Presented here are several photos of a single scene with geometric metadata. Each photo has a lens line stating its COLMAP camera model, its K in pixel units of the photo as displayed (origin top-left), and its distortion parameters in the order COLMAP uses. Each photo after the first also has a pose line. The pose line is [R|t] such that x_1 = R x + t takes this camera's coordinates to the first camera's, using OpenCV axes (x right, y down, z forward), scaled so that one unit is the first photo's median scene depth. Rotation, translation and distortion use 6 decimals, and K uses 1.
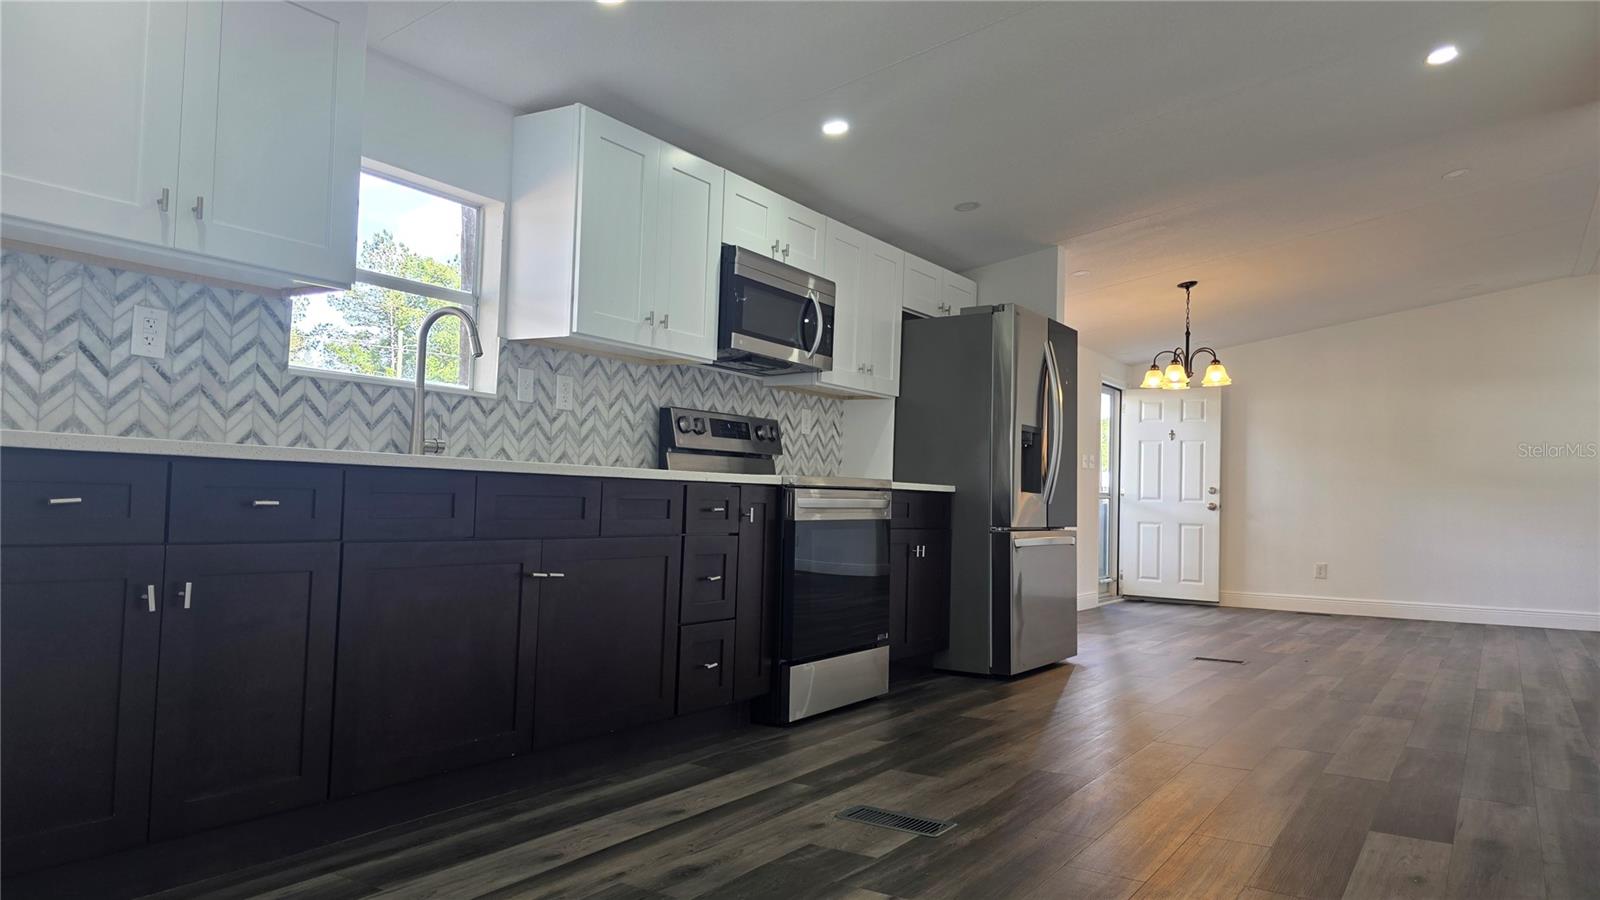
lens RADIAL K [[1054.3, 0, 793.0], [0, 1054.3, 453.3], [0, 0, 1]] dist [0.063976, -0.049519]
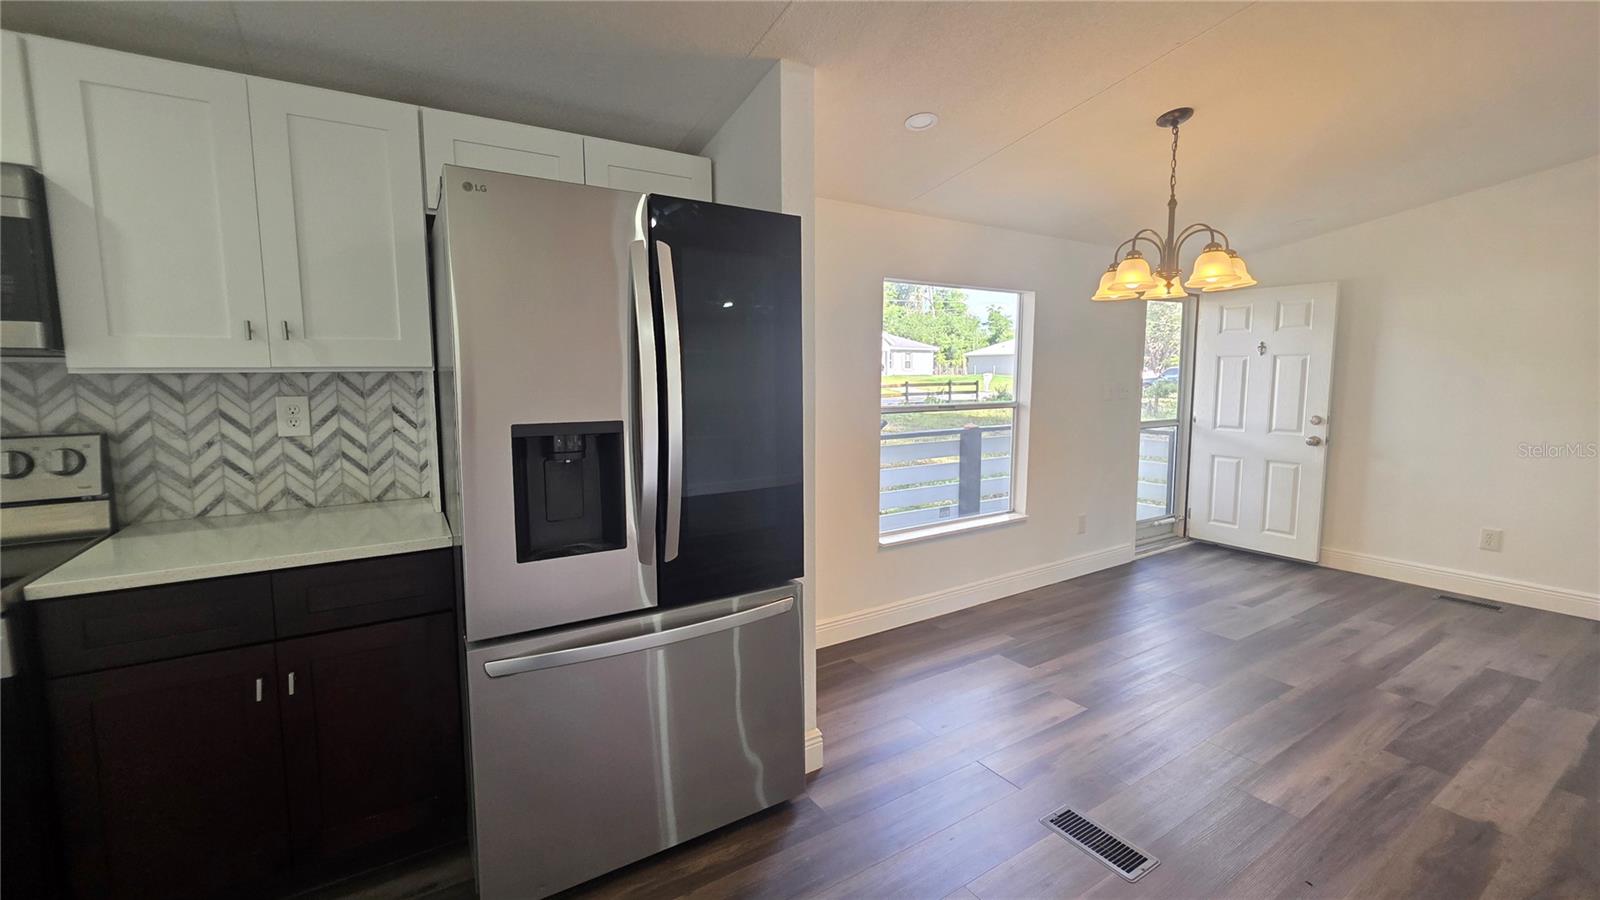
lens RADIAL K [[643.4, 0, 797.0], [0, 643.4, 436.5], [0, 0, 1]] dist [0.001612, -0.000006]
pose [[0.909500, 0.006924, -0.415647, 0.330057], [0.048355, 0.991312, 0.122321, -0.037289], [0.412883, -0.131349, 0.901263, 0.569845]]
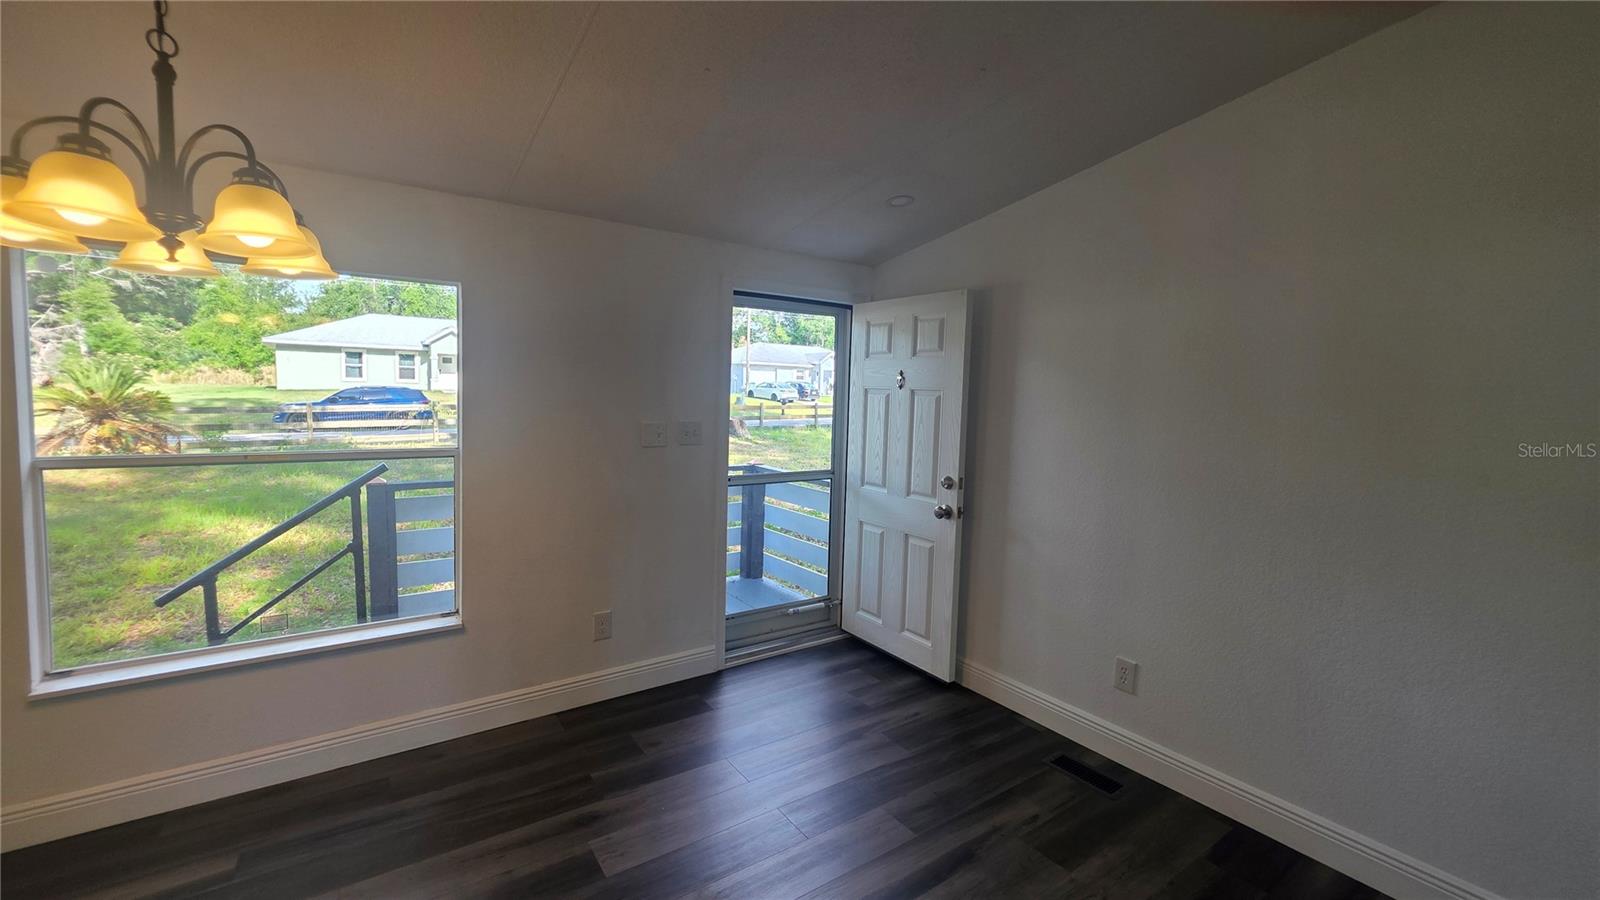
lens RADIAL K [[643.4, 0, 797.0], [0, 643.4, 436.5], [0, 0, 1]] dist [0.001612, -0.000006]
pose [[0.925823, 0.021681, -0.377334, 0.595652], [0.016603, 0.995057, 0.097912, -0.029275], [0.377592, -0.096914, 0.920887, 0.893588]]
